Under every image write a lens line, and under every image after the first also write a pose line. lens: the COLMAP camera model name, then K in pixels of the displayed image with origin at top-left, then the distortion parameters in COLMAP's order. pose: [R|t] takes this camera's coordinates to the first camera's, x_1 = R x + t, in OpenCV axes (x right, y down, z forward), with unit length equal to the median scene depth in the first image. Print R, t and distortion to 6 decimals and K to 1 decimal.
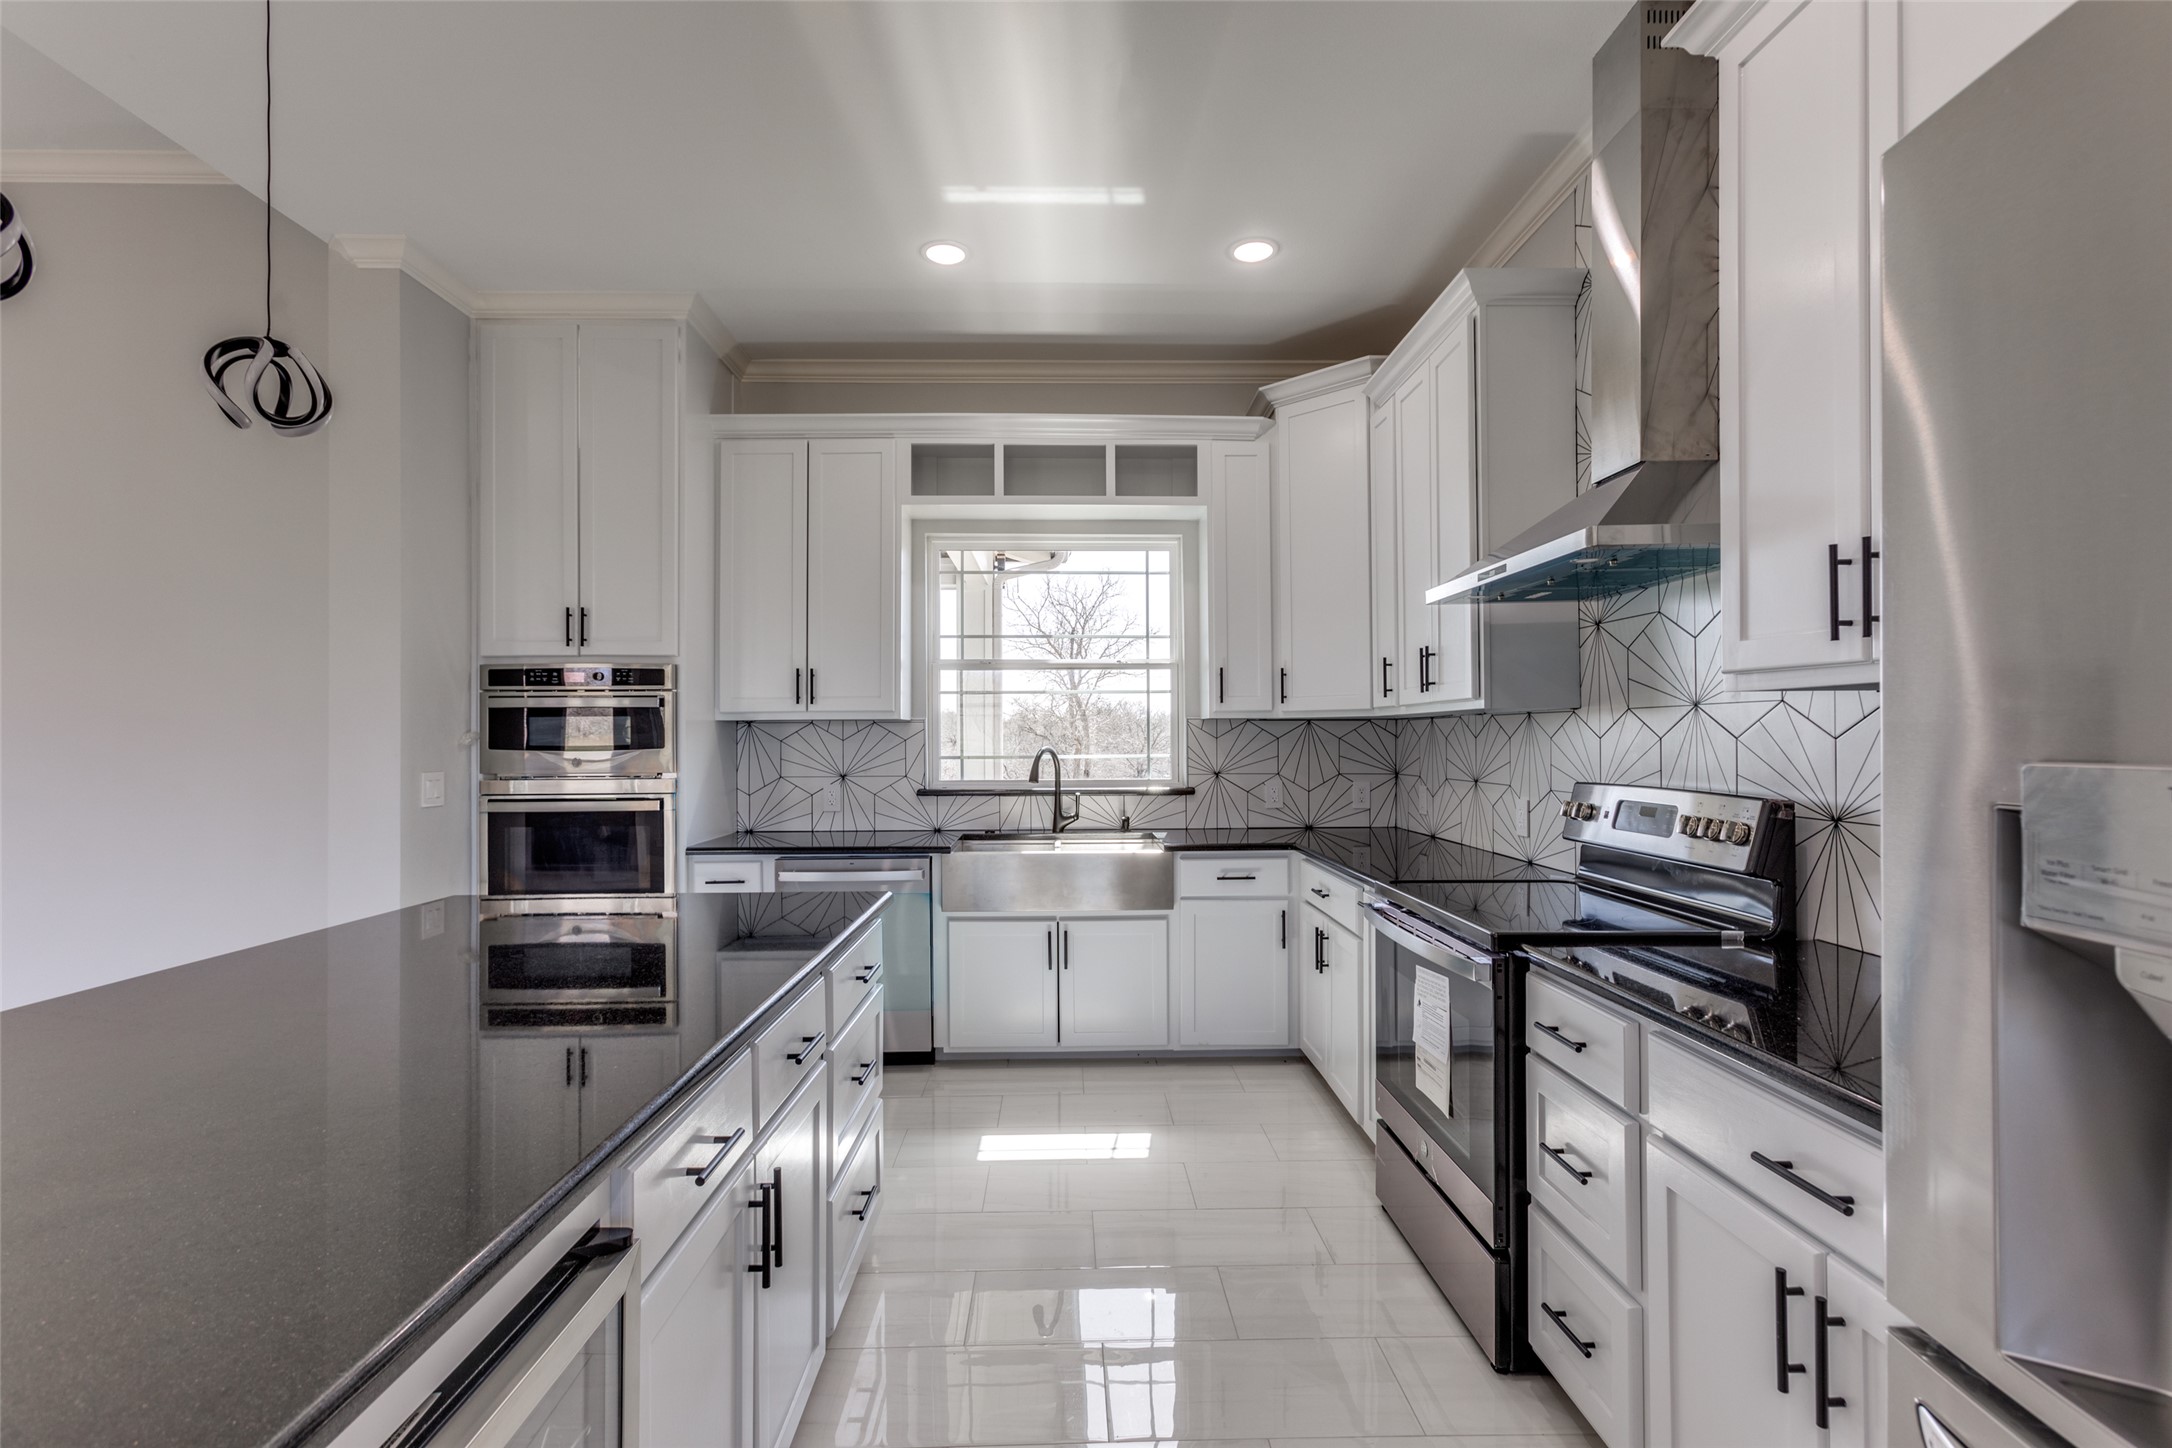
lens RADIAL K [[986.8, 0, 1079.0], [0, 986.8, 720.7], [0, 0, 1]] dist [-0.001496, 0.000381]
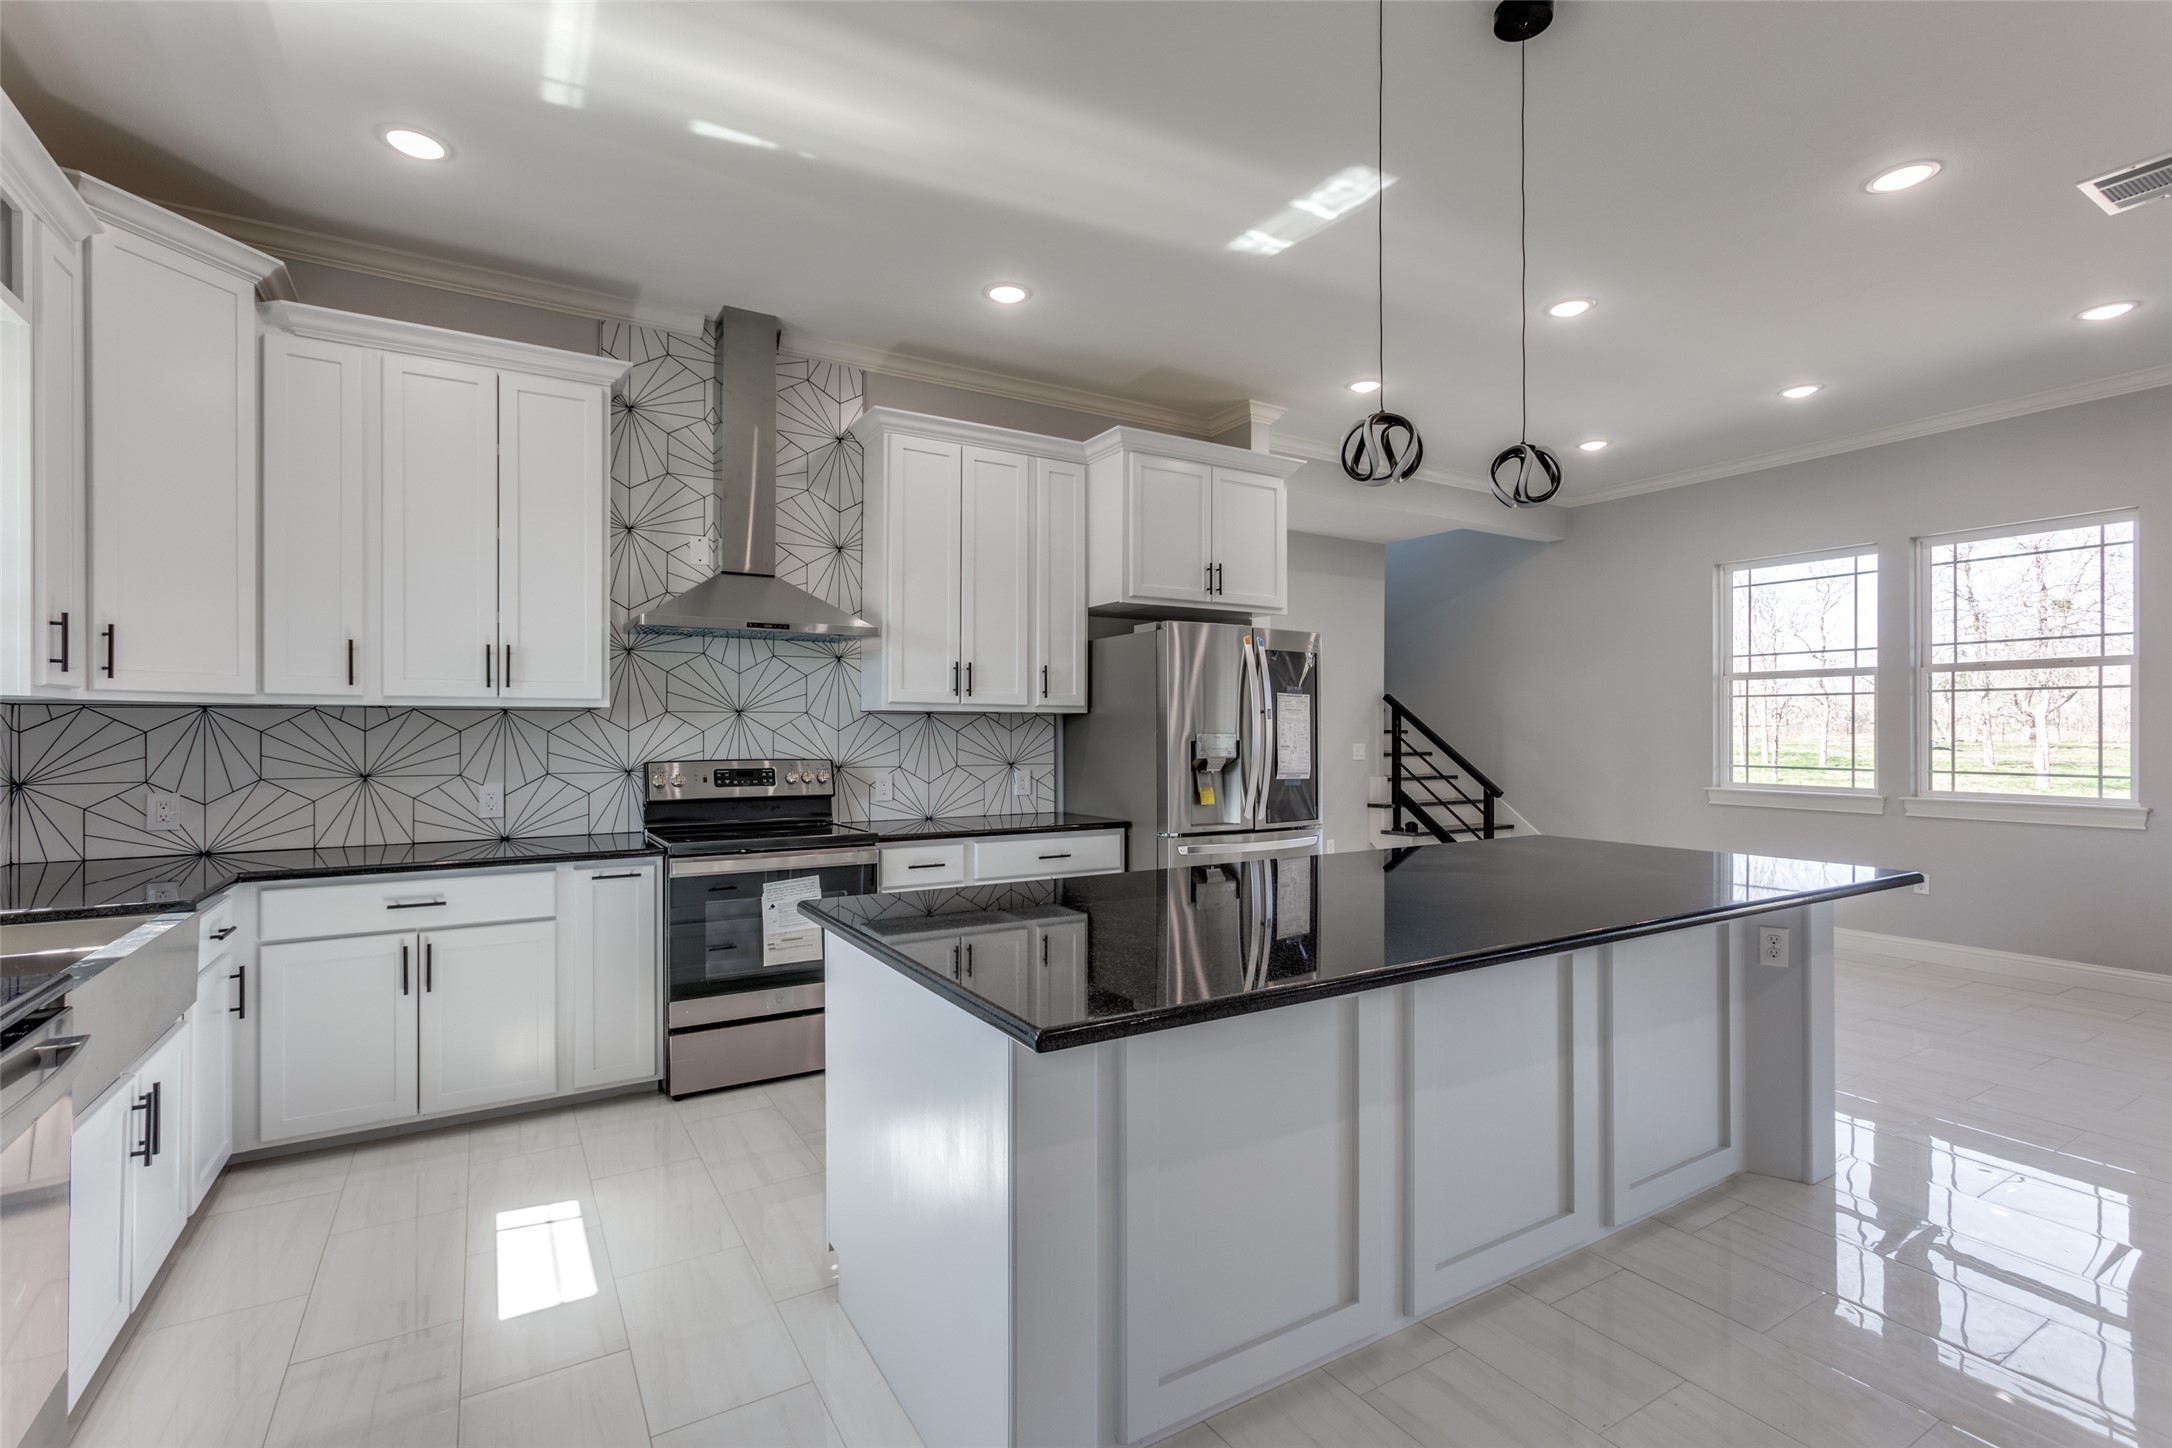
lens RADIAL K [[980.6, 0, 1086.0], [0, 980.6, 724.0], [0, 0, 1]] dist [-0.000040, 0.000384]
pose [[-0.490332, 0.009910, 0.871480, -0.673103], [-0.011659, 0.999771, -0.017929, 0.016418], [-0.871458, -0.018952, -0.490104, 0.743090]]
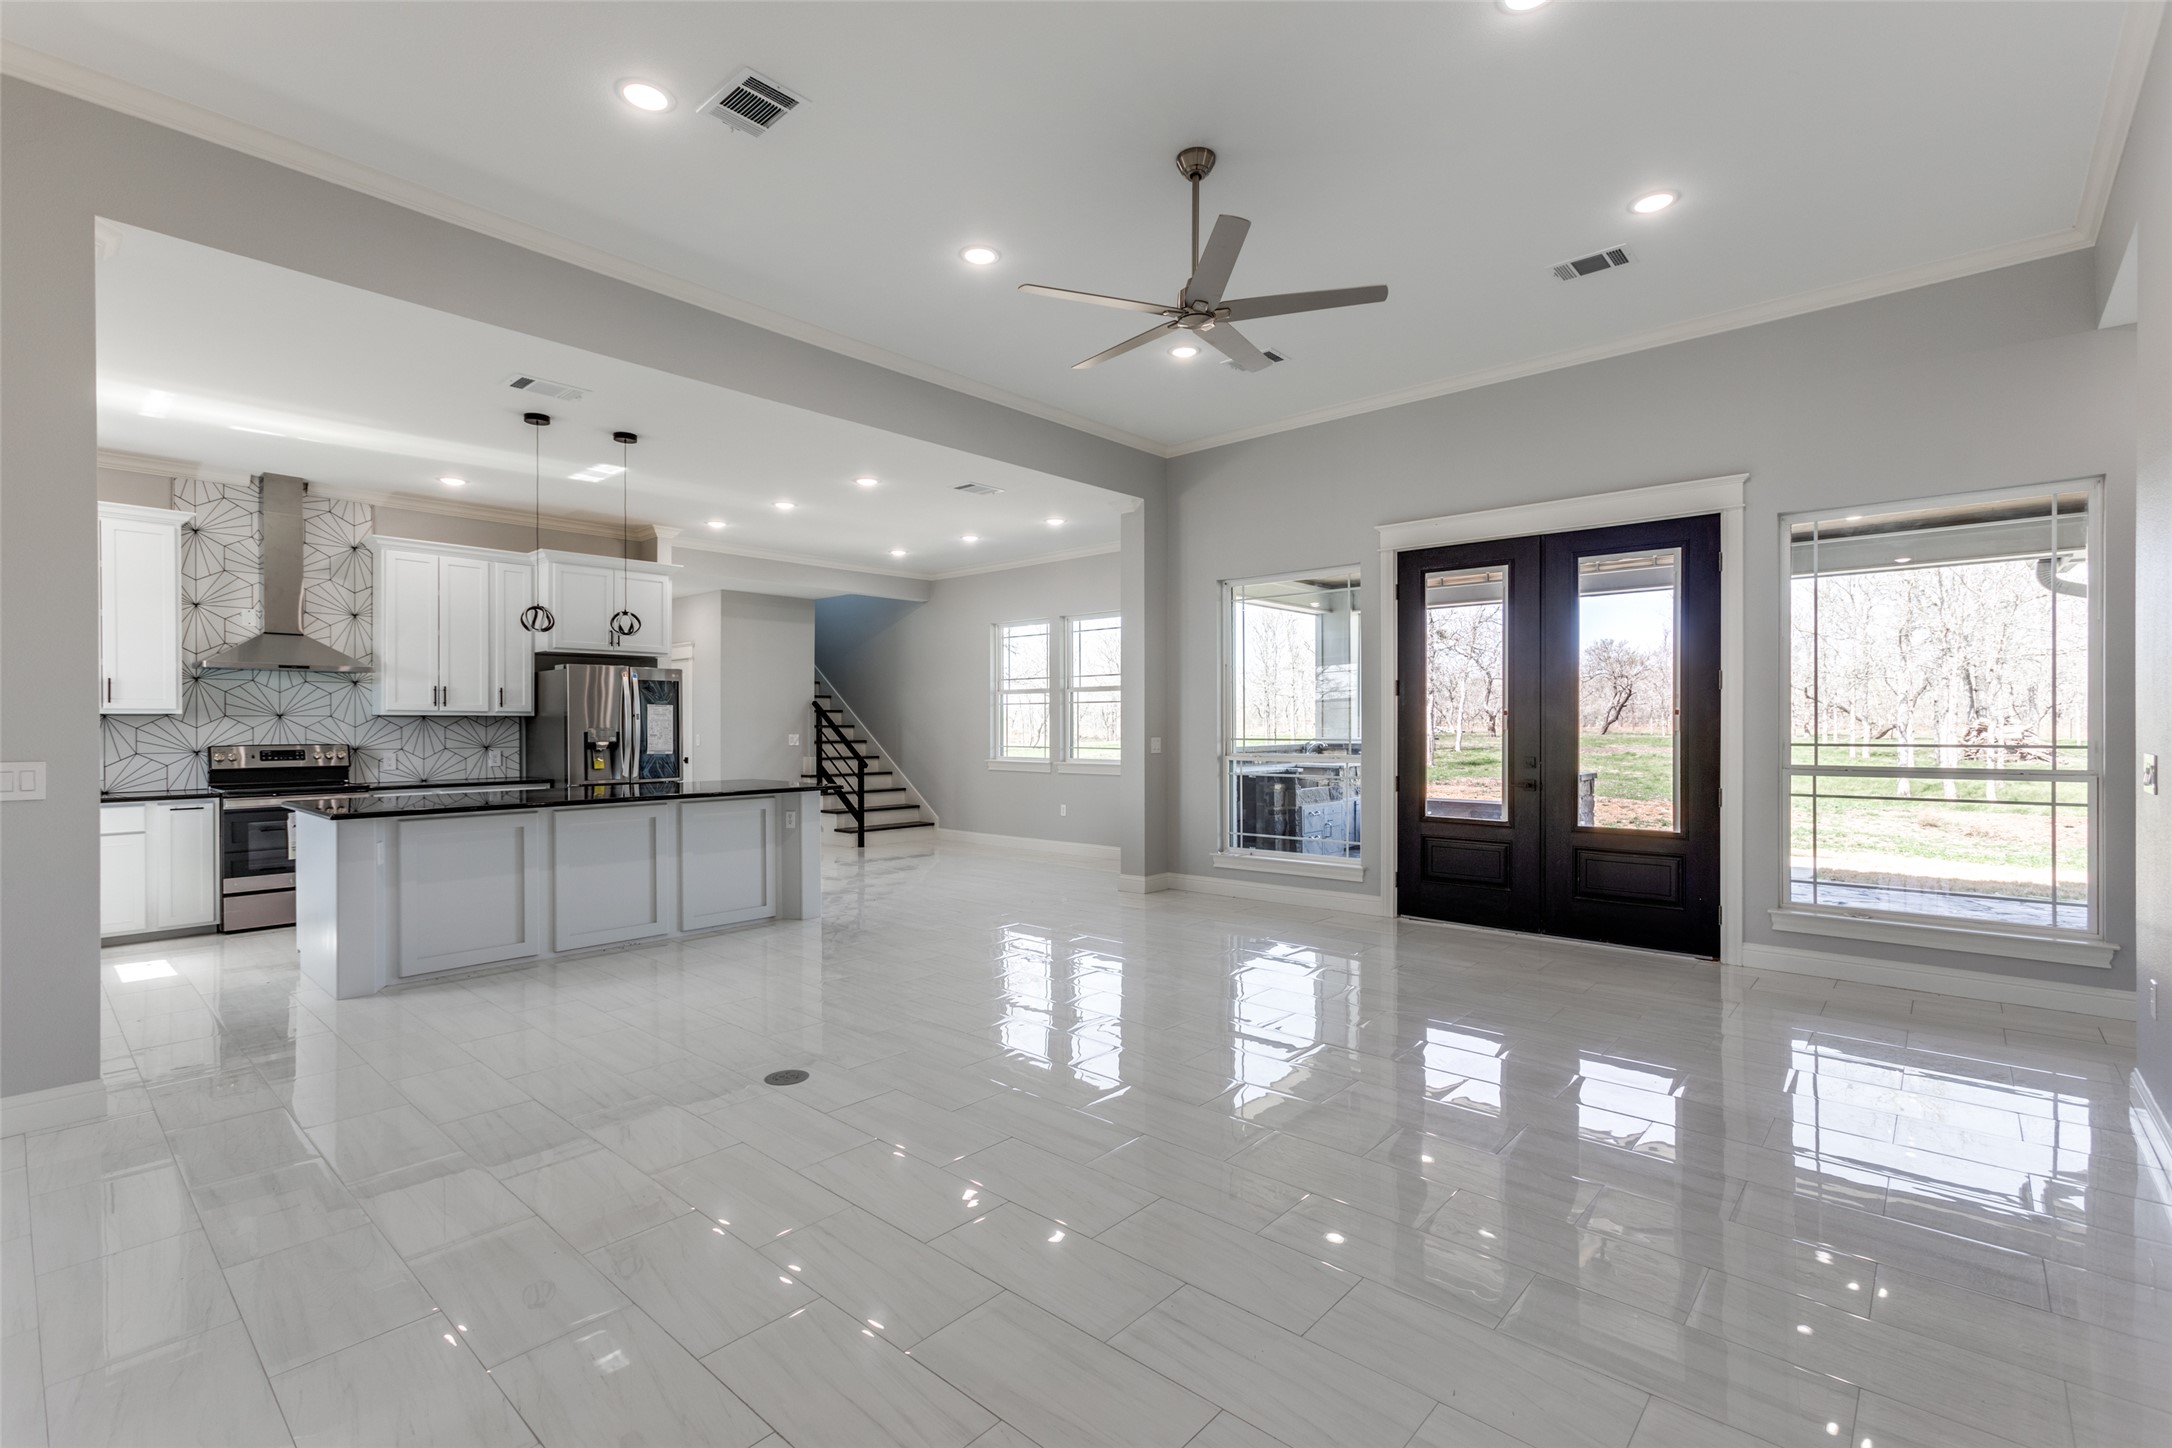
lens RADIAL K [[970.3, 0, 1066.6], [0, 970.3, 728.0], [0, 0, 1]] dist [-0.033796, 0.028774]
pose [[-0.713493, 0.005699, 0.700639, -1.677764], [-0.004067, 0.999916, -0.012275, 0.025098], [-0.700651, -0.011608, -0.713410, 0.785336]]
